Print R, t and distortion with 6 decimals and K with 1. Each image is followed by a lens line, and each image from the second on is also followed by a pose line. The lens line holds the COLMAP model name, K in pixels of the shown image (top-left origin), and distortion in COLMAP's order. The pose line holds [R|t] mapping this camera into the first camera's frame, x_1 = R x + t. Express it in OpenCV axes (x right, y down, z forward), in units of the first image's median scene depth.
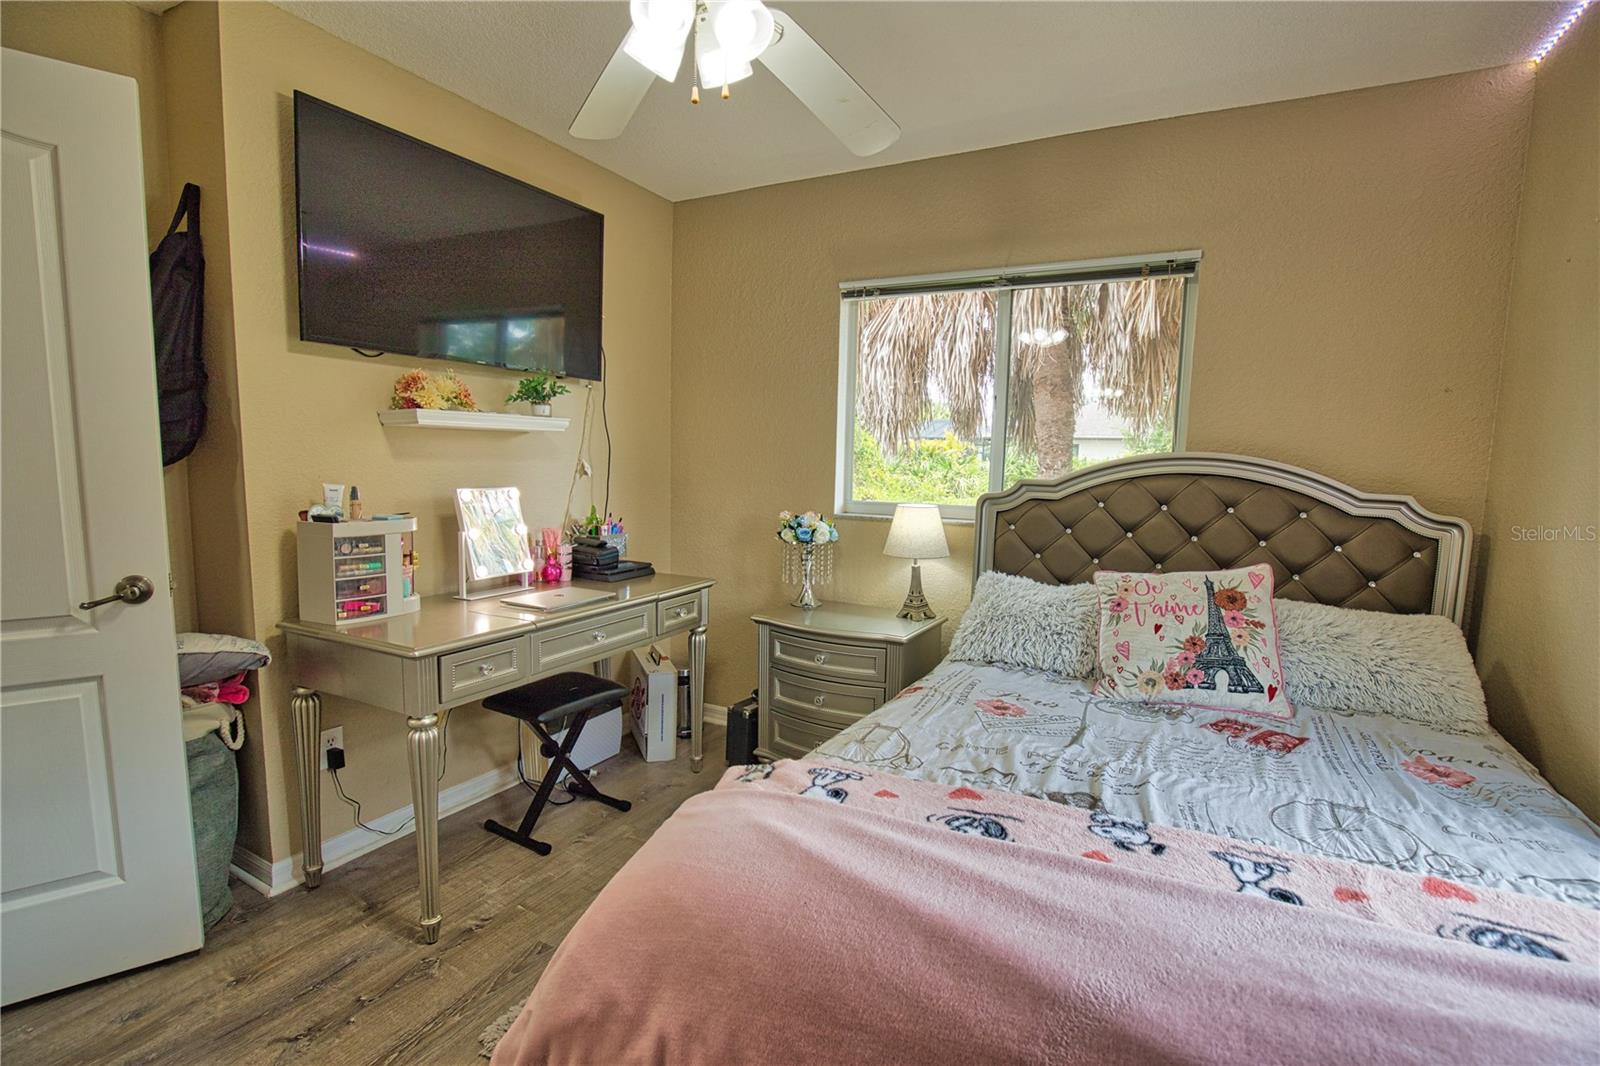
lens RADIAL K [[738.7, 0, 809.0], [0, 738.7, 533.9], [0, 0, 1]] dist [-0.018614, -0.000171]
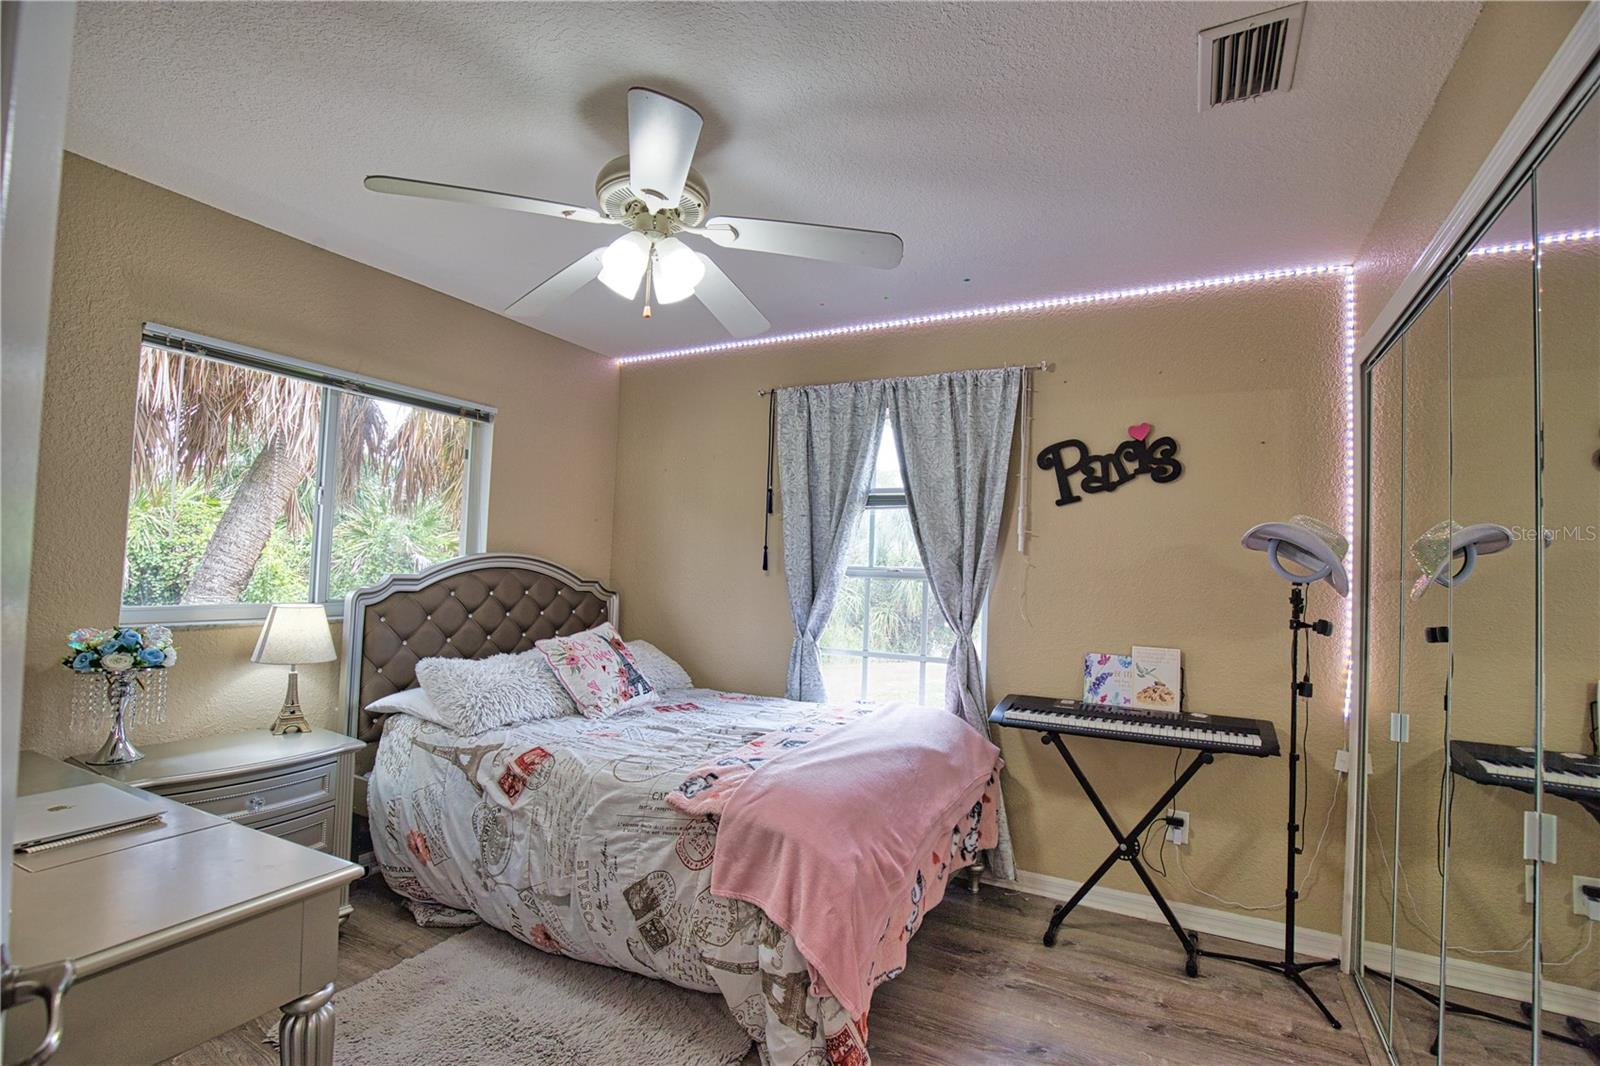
lens RADIAL K [[738.7, 0, 809.0], [0, 738.7, 533.9], [0, 0, 1]] dist [-0.018614, -0.000171]
pose [[0.007507, 0.026534, 0.999620, -0.847401], [0.066707, 0.997408, -0.026976, -0.066945], [-0.997744, 0.066884, 0.005717, 0.395483]]
